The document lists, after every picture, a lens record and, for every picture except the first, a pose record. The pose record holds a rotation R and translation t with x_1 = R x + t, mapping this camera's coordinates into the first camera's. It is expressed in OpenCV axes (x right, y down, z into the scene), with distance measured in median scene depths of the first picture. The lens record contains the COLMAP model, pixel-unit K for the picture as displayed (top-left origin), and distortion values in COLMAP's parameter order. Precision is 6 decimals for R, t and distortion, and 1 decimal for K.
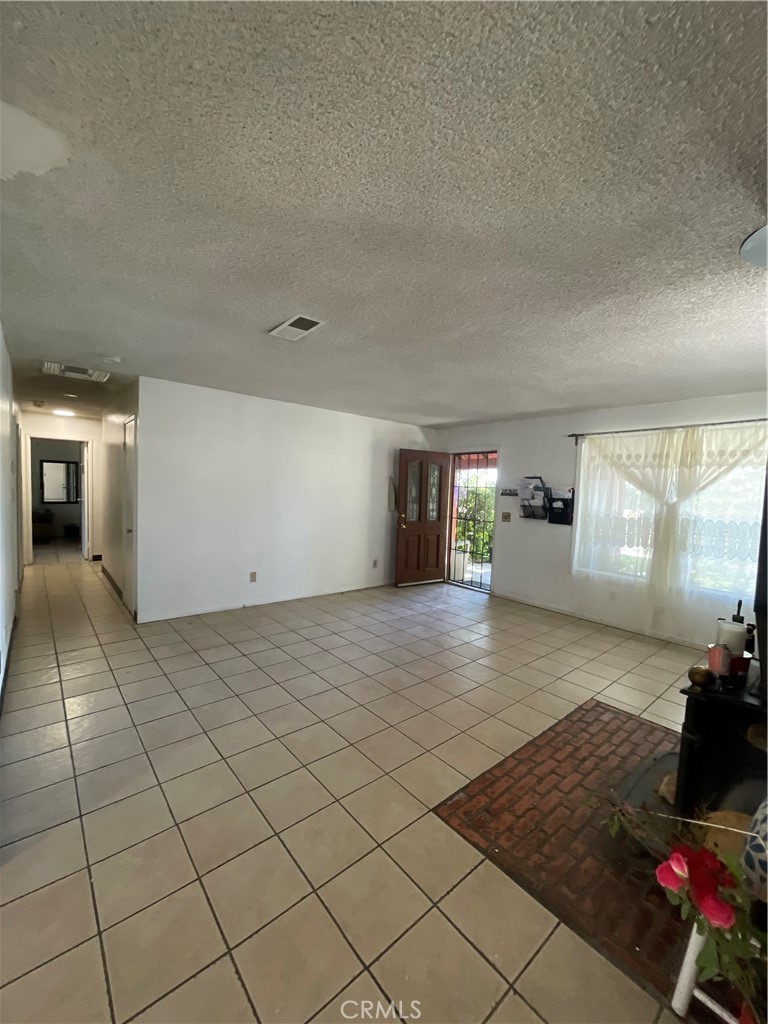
lens RADIAL K [[413.4, 0, 382.4], [0, 413.4, 510.5], [0, 0, 1]] dist [-0.010307, 0.003650]
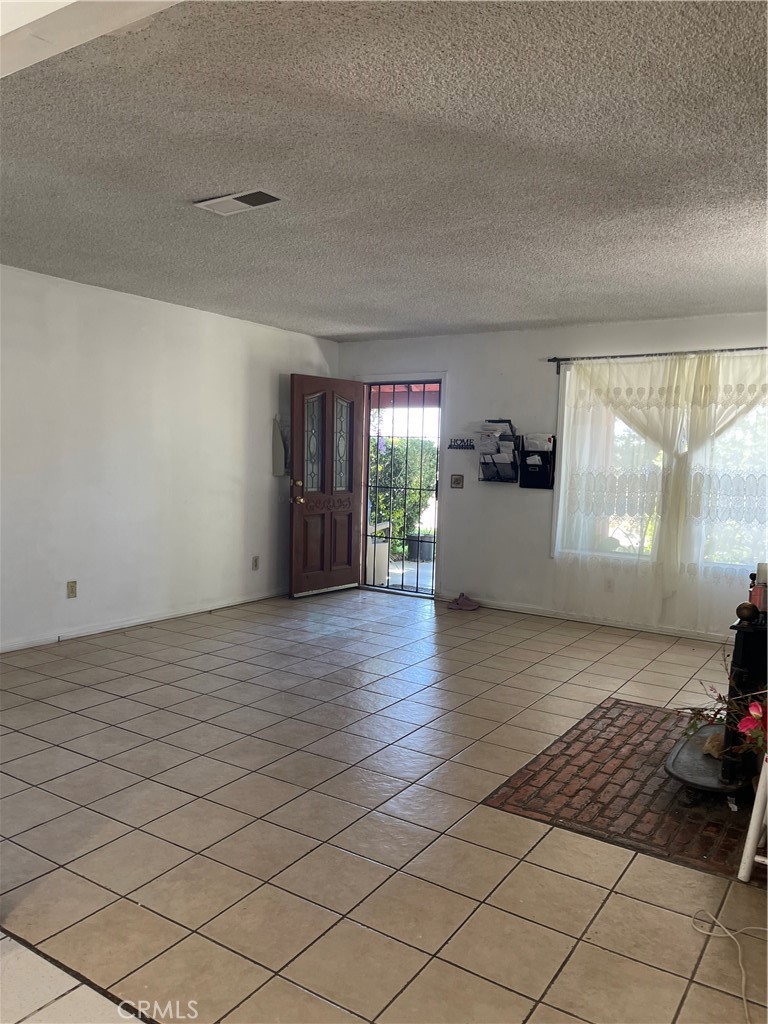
lens RADIAL K [[765.1, 0, 382.0], [0, 765.1, 519.7], [0, 0, 1]] dist [0.031391, -0.019016]
pose [[0.960102, -0.035698, 0.277363, -0.232534], [0.023218, 0.998570, 0.048154, 0.023108], [-0.278685, -0.039793, 0.959558, -0.215700]]
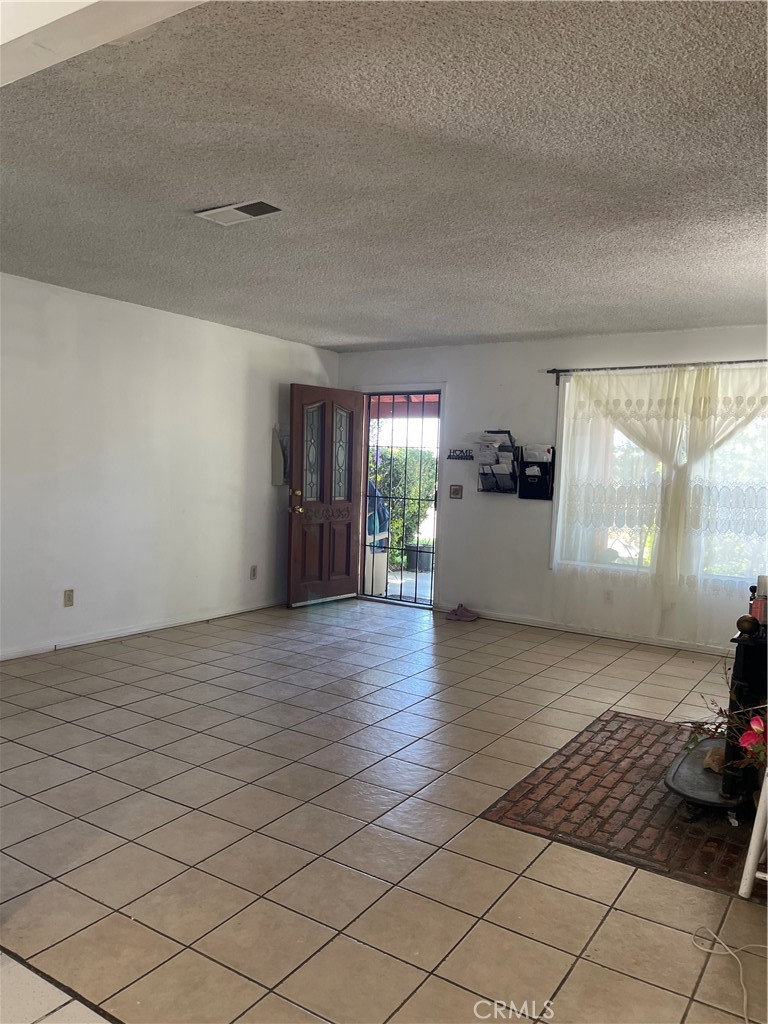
lens RADIAL K [[765.1, 0, 381.3], [0, 765.1, 517.7], [0, 0, 1]] dist [0.031391, -0.019016]
pose [[0.960066, -0.025722, 0.278588, -0.231806], [0.017336, 0.999321, 0.032524, 0.023241], [-0.279235, -0.026395, 0.959860, -0.212635]]
